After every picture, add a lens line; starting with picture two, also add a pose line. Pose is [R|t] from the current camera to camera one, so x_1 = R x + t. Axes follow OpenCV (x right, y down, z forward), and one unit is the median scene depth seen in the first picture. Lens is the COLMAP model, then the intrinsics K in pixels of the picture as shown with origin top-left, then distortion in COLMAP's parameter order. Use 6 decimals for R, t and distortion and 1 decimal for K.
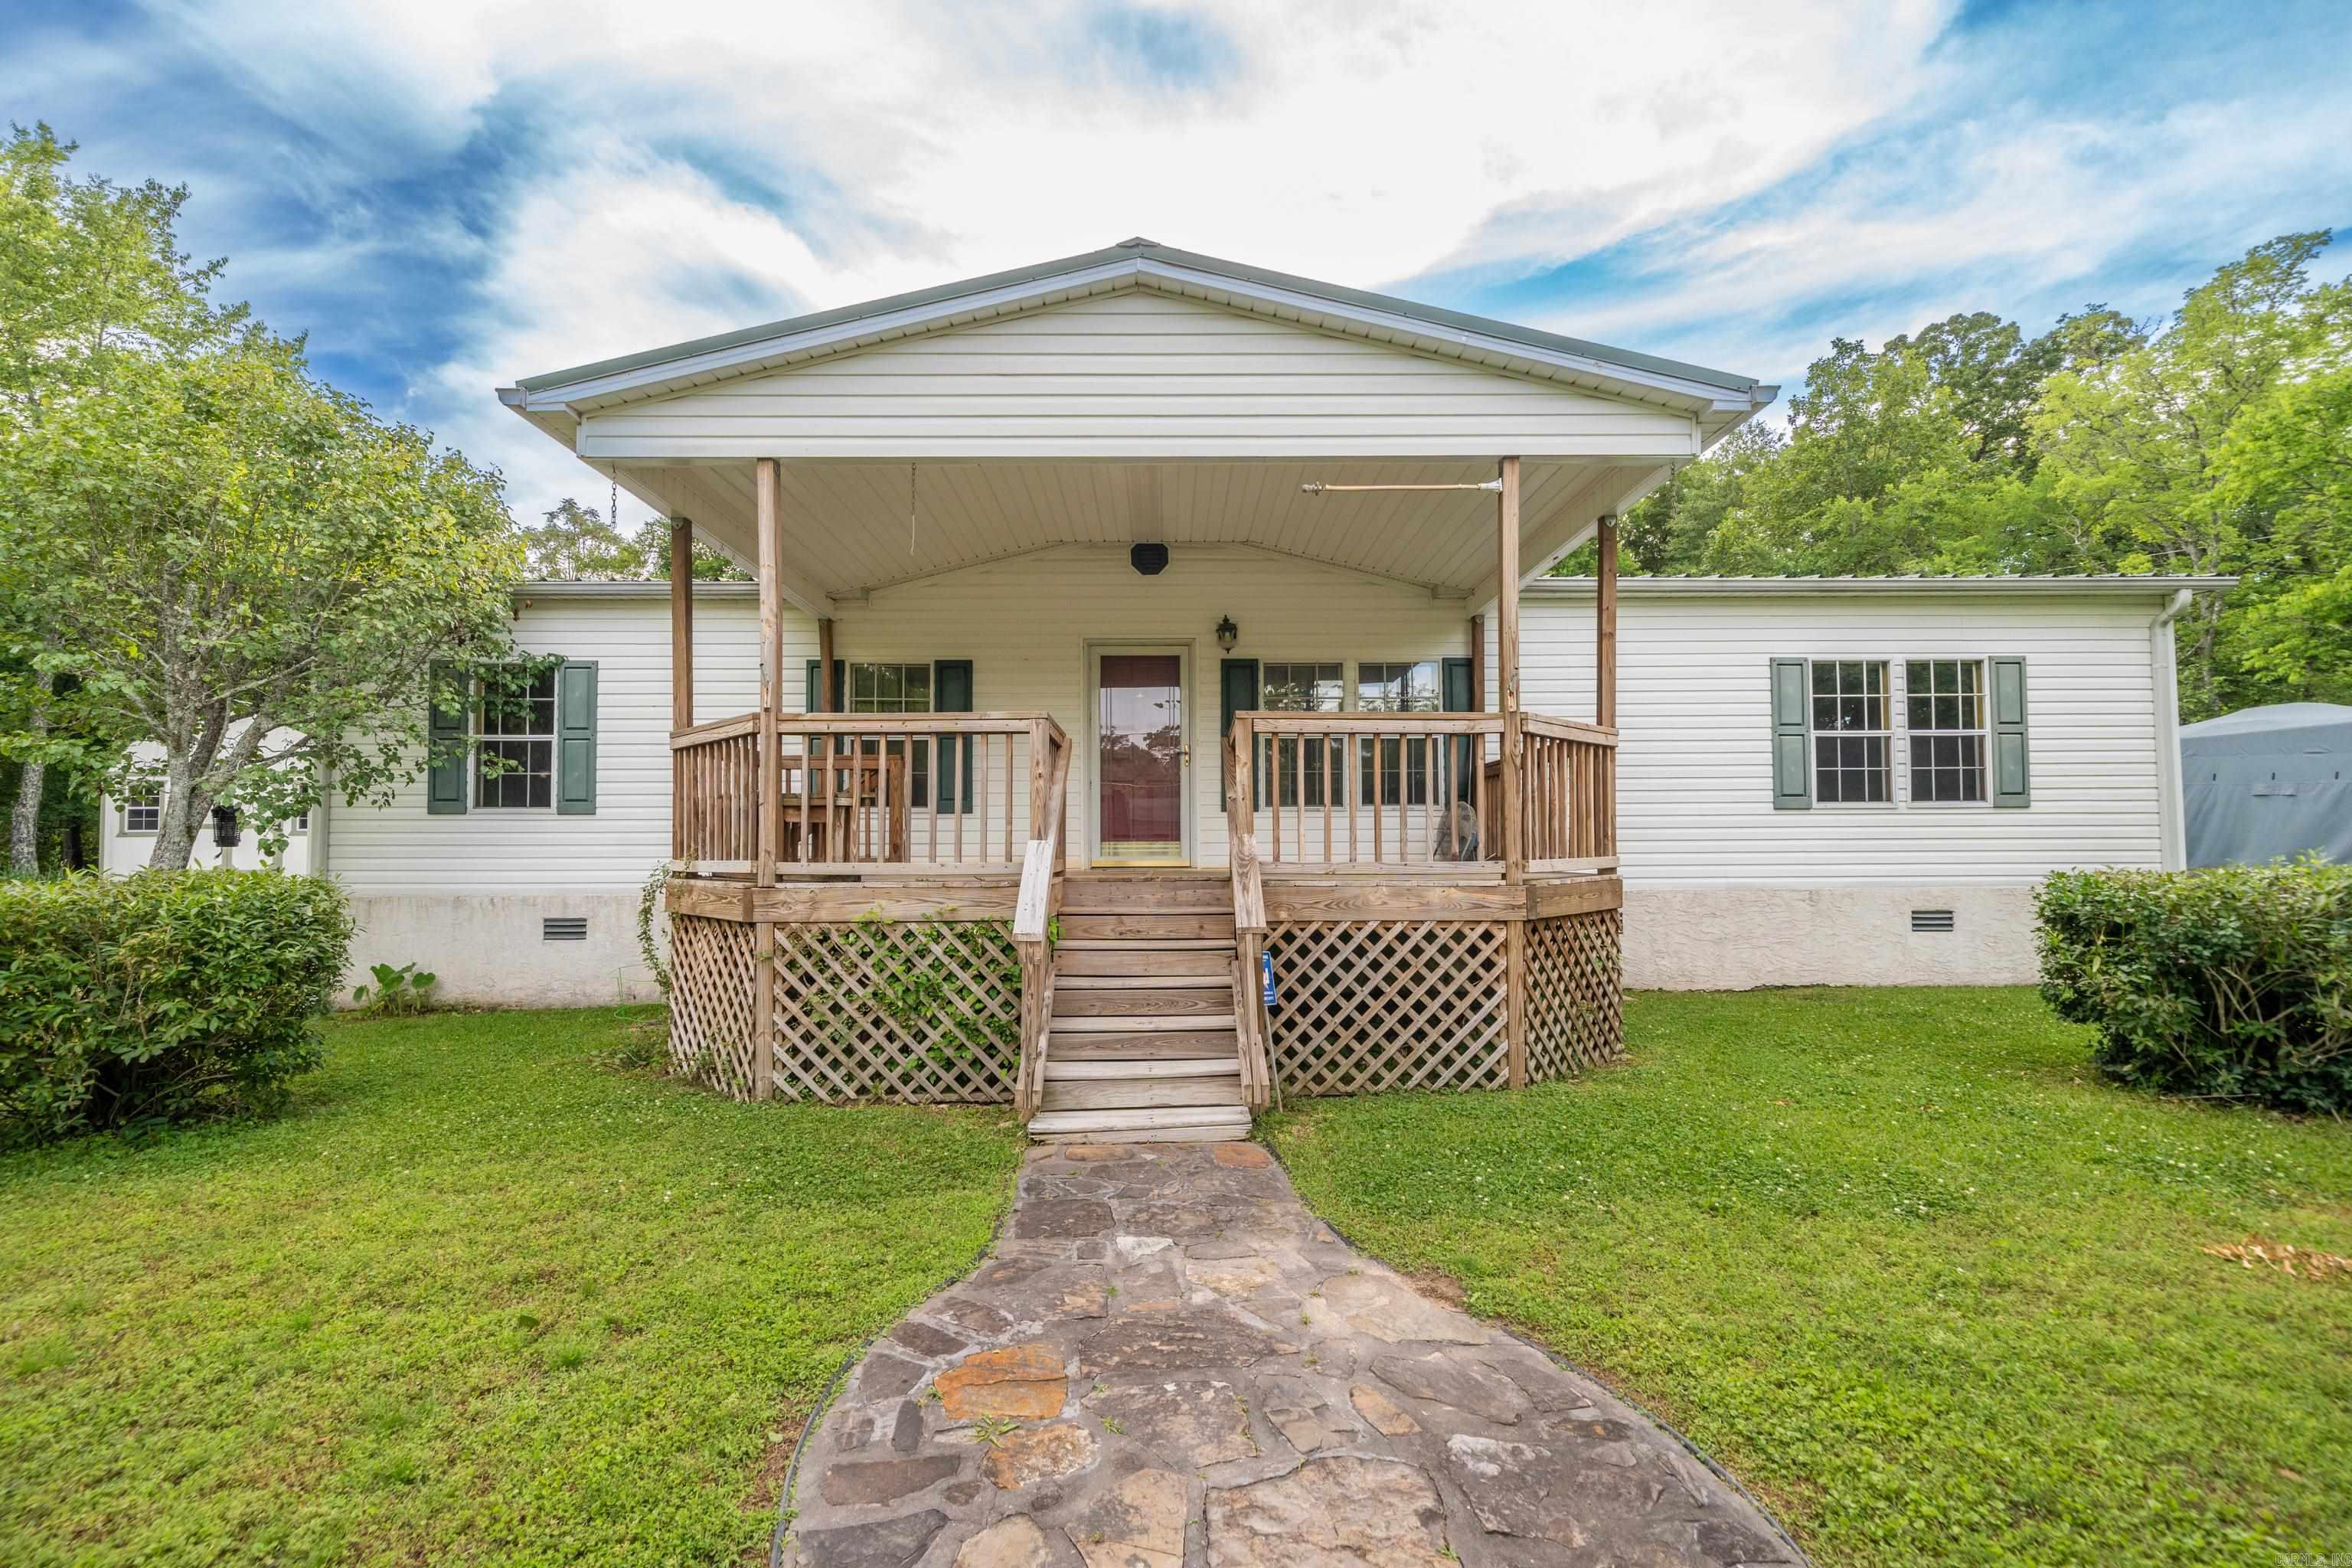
lens RADIAL K [[997.9, 0, 1176.0], [0, 997.9, 784.0], [0, 0, 1]] dist [0.012406, -0.000008]
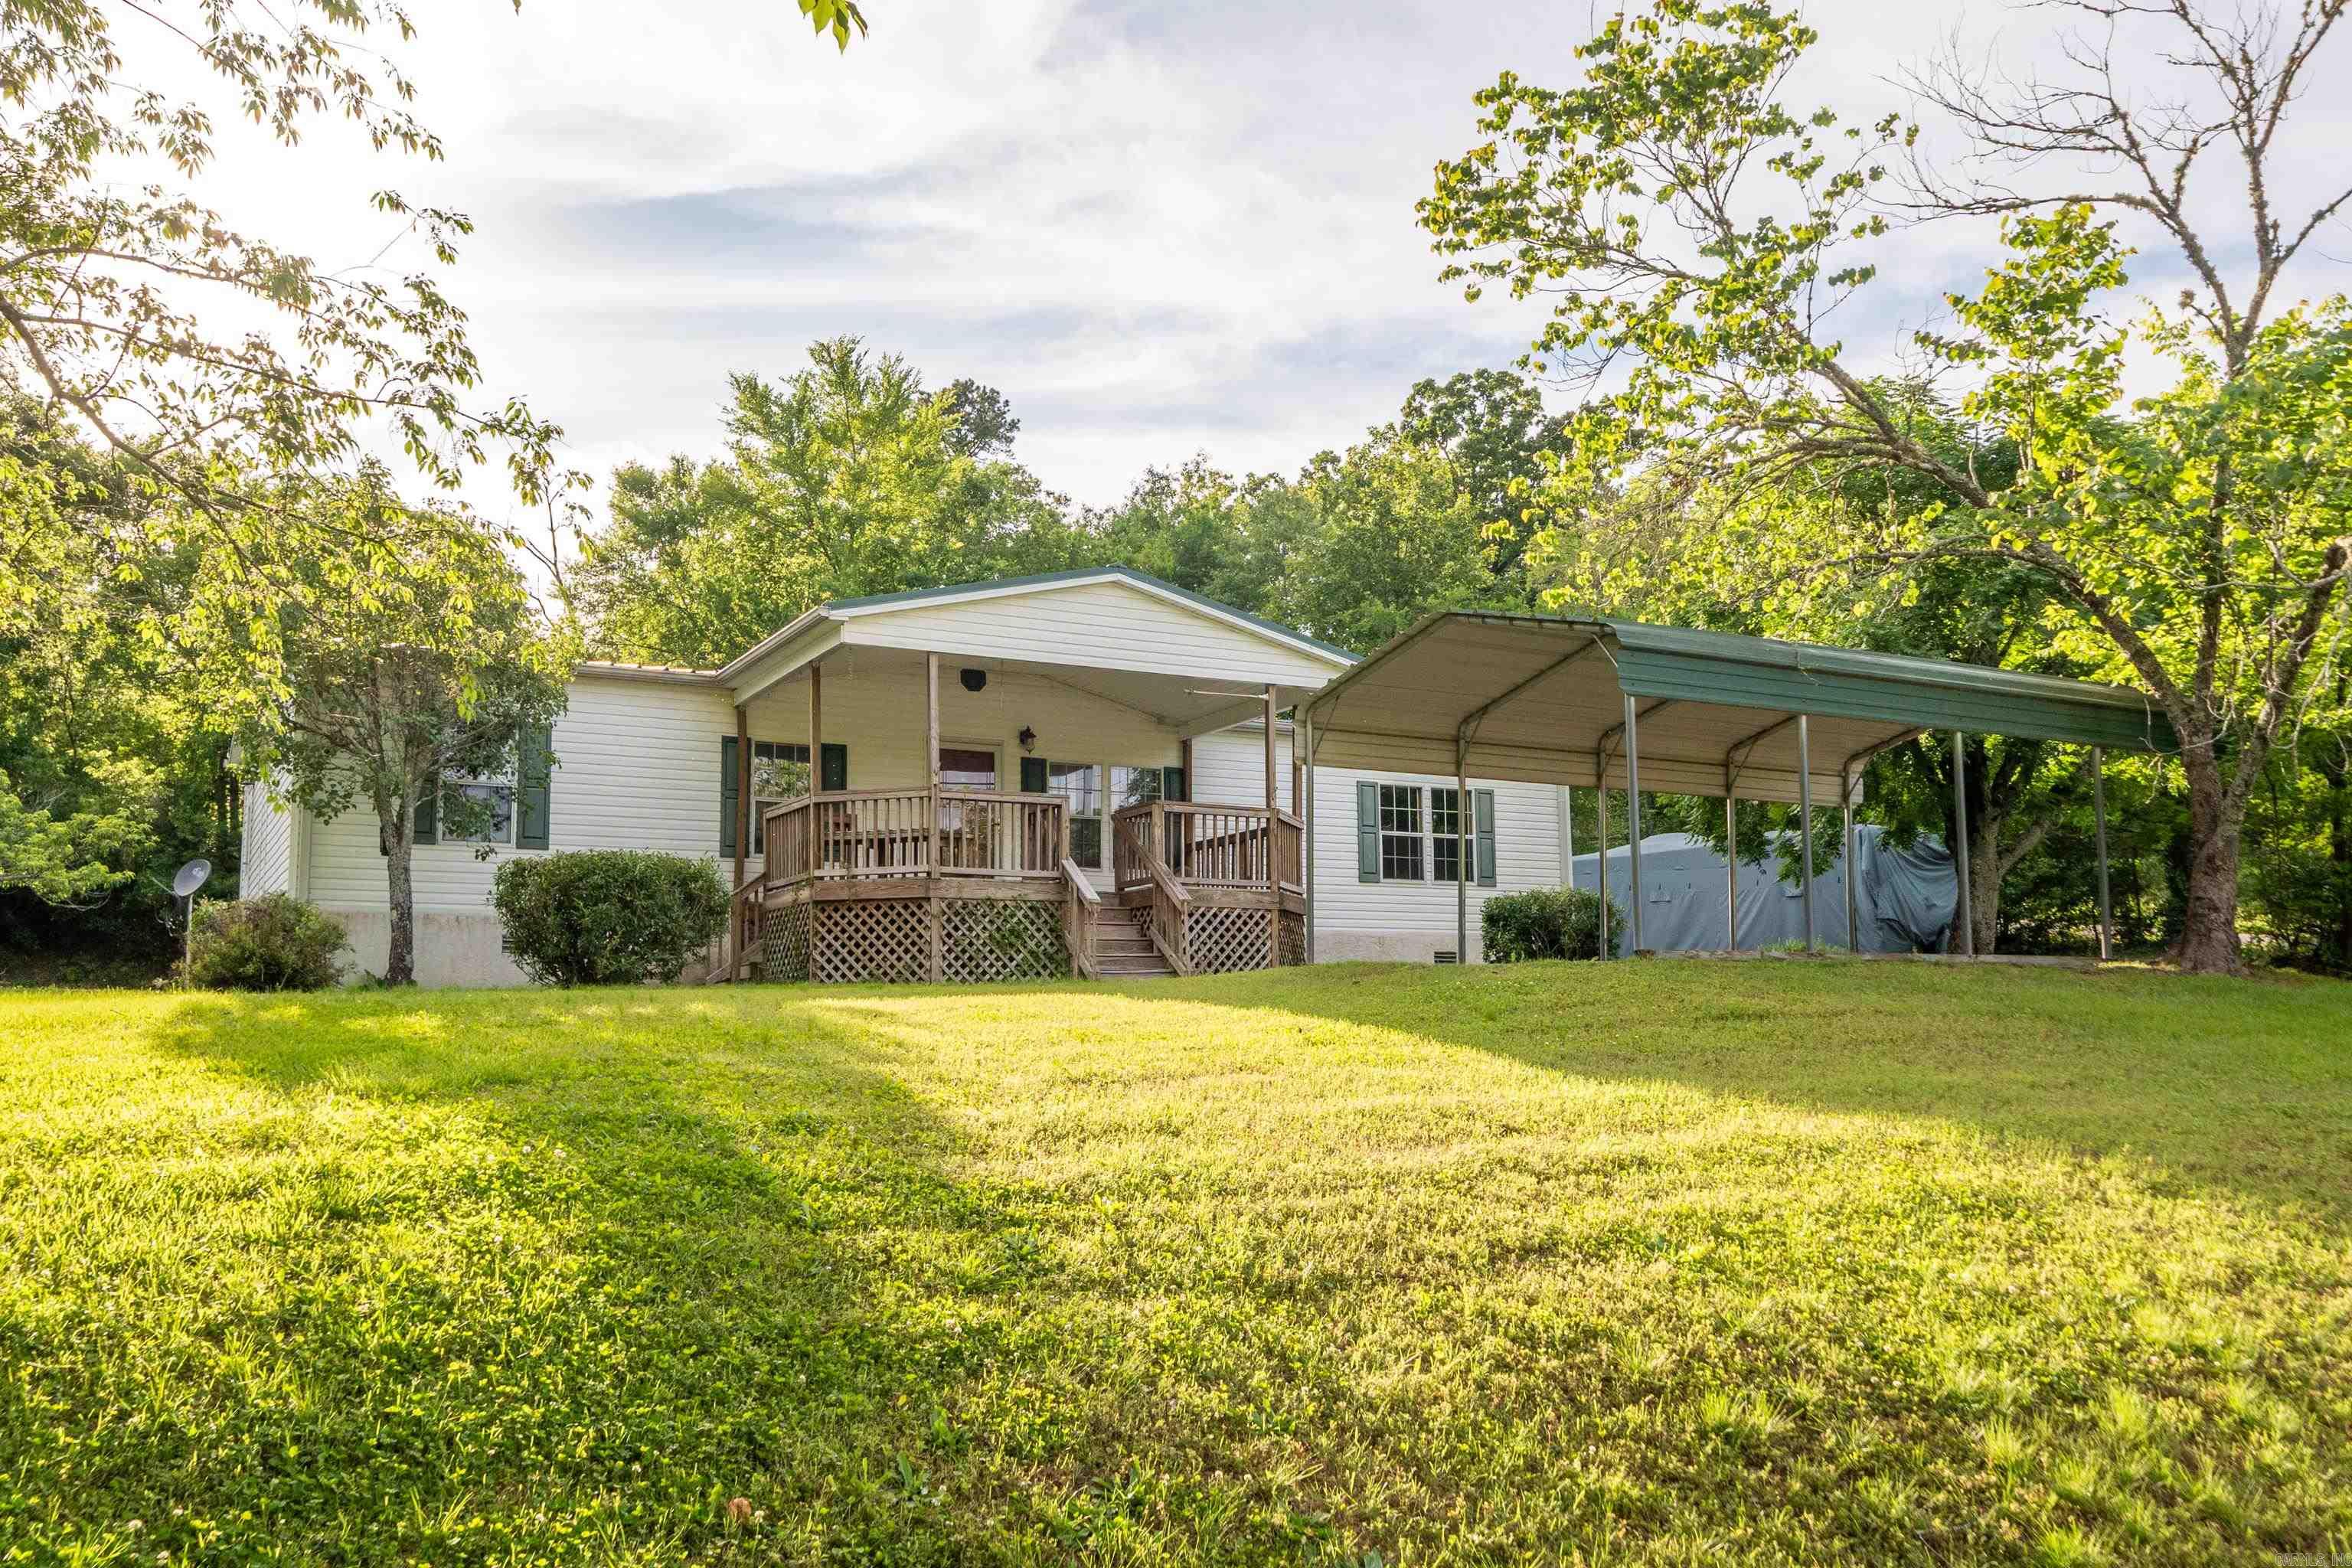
lens RADIAL K [[1844.4, 0, 1176.0], [0, 1844.4, 784.0], [0, 0, 1]] dist [-0.000506, 0.000053]
pose [[0.881426, 0.059710, 0.468532, -0.941915], [-0.021809, 0.996064, -0.085911, 0.122325], [-0.471818, 0.065506, 0.879259, -1.298502]]
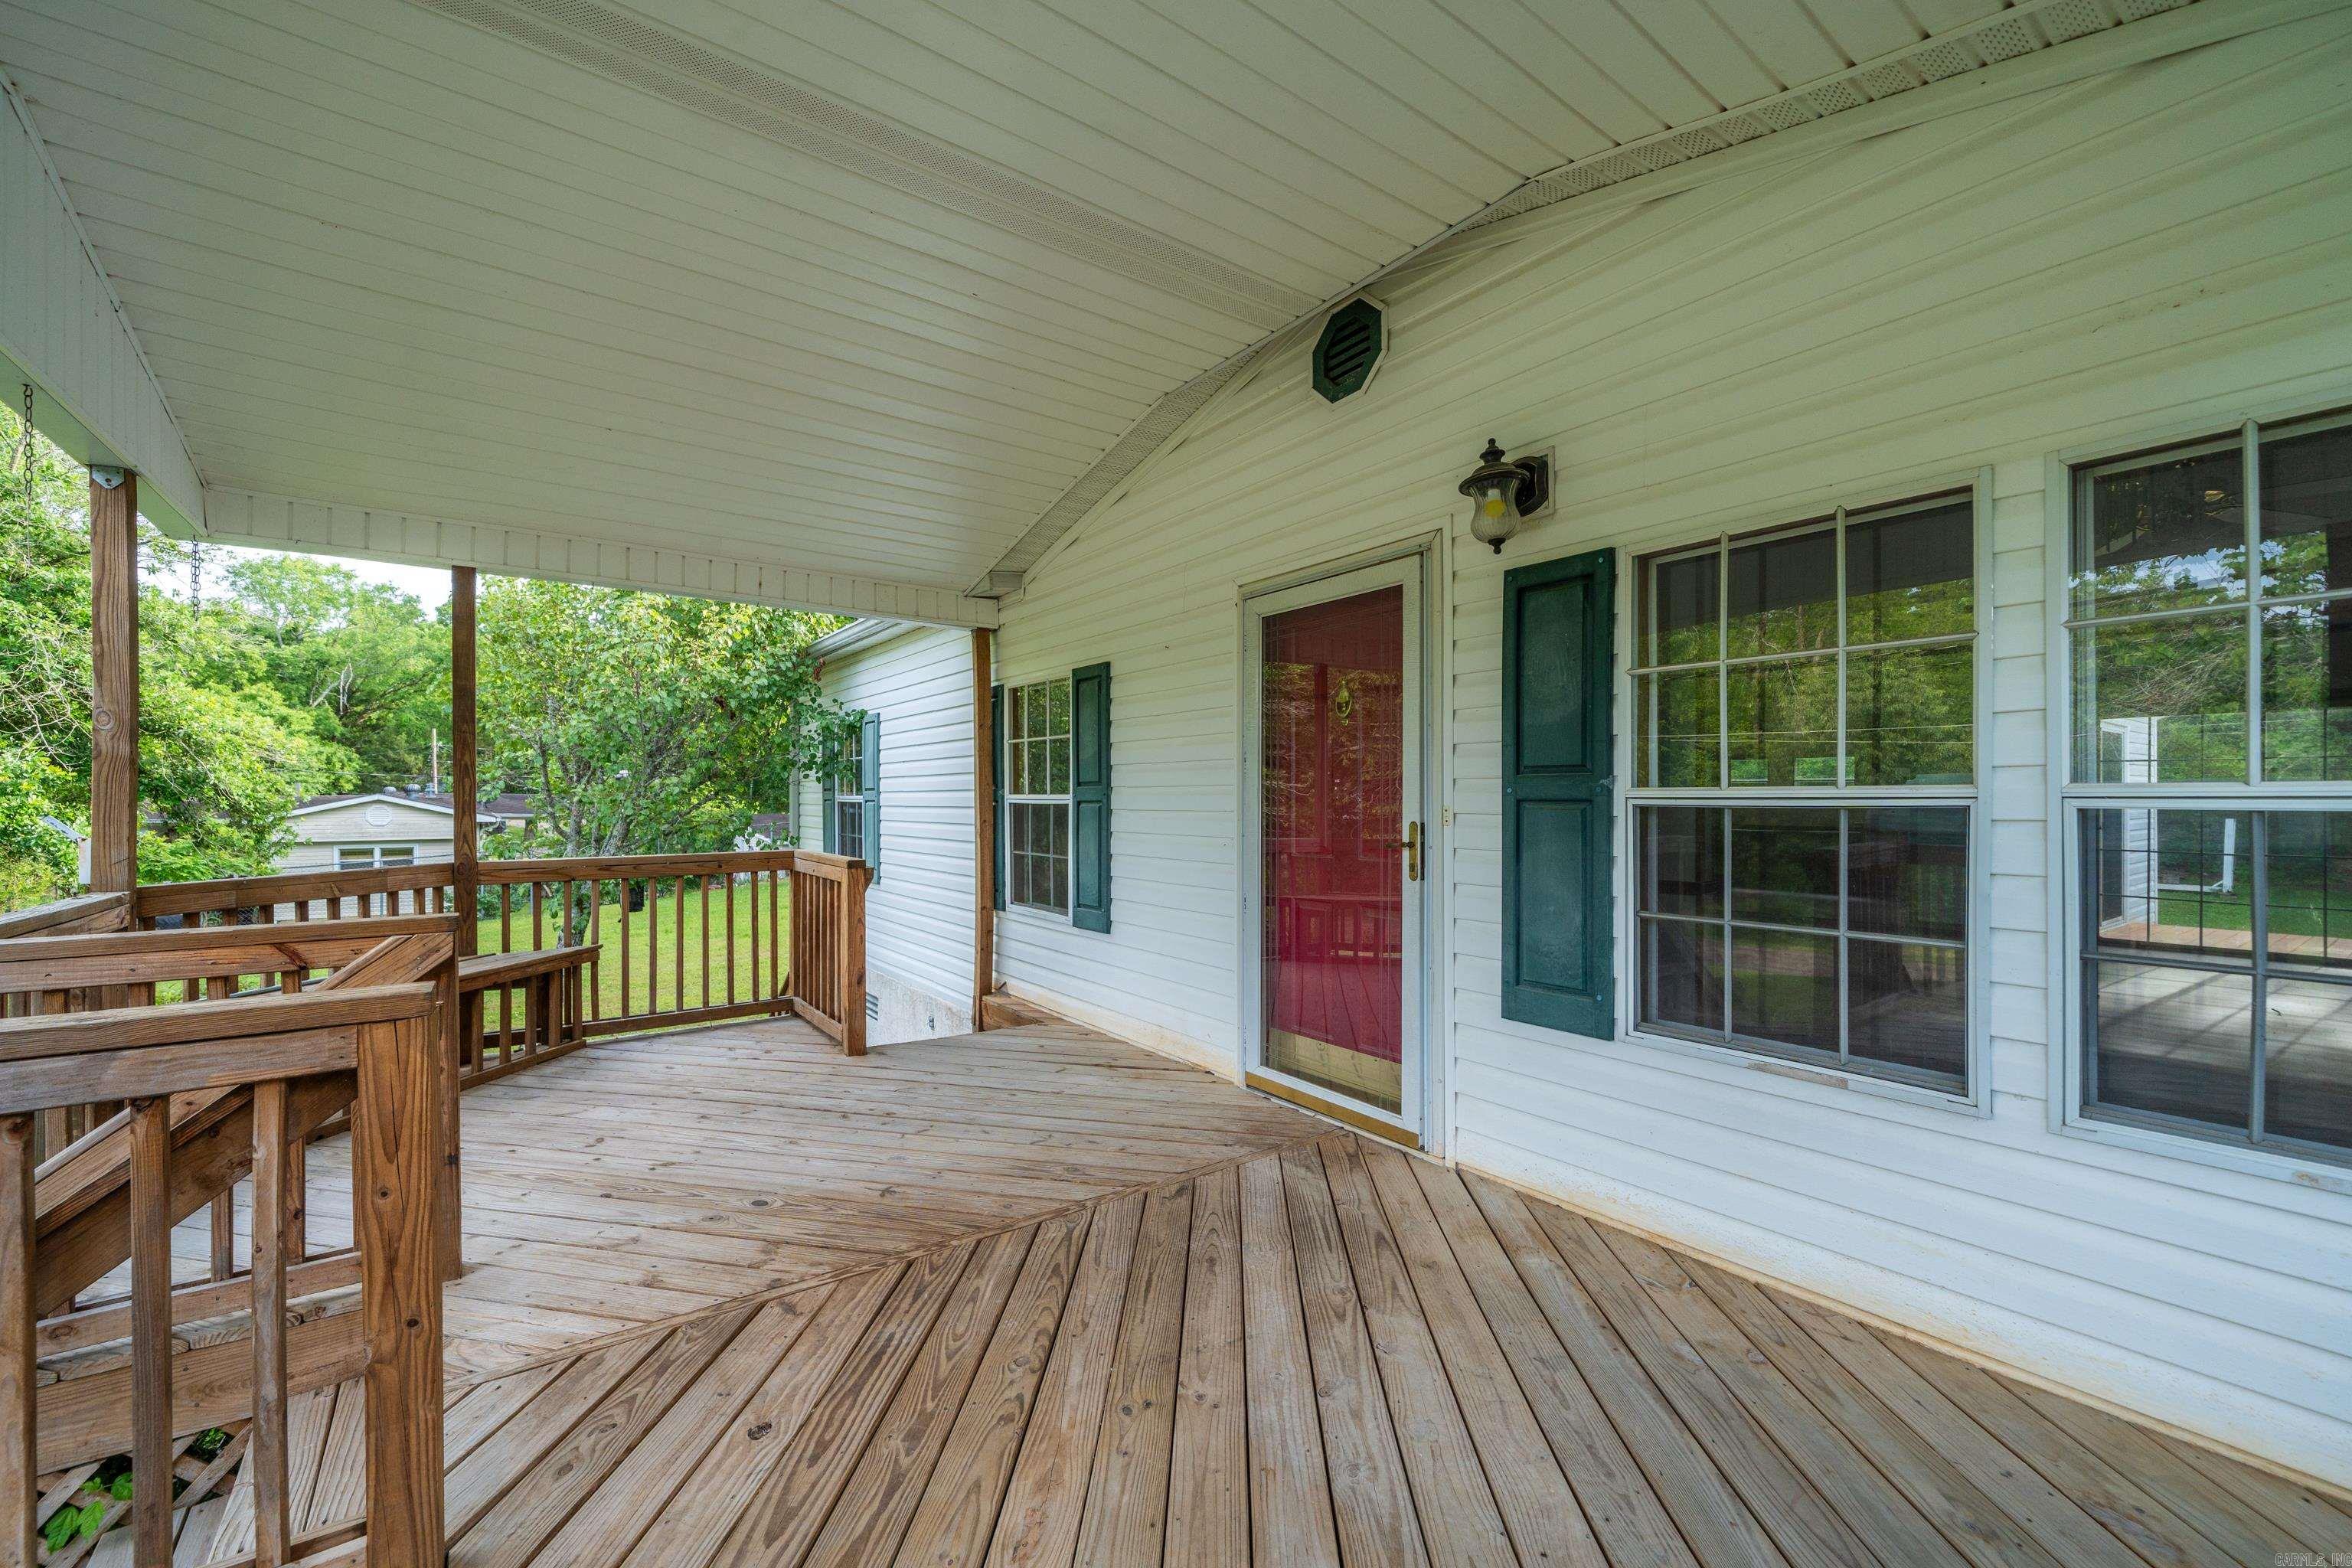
lens RADIAL K [[944.6, 0, 1176.0], [0, 944.6, 784.0], [0, 0, 1]] dist [-0.000306, 0.000003]
pose [[0.576748, -0.008290, -0.816880, 0.236635], [0.037756, 0.999150, 0.016518, -0.064289], [0.816049, -0.040369, 0.576571, 0.727454]]
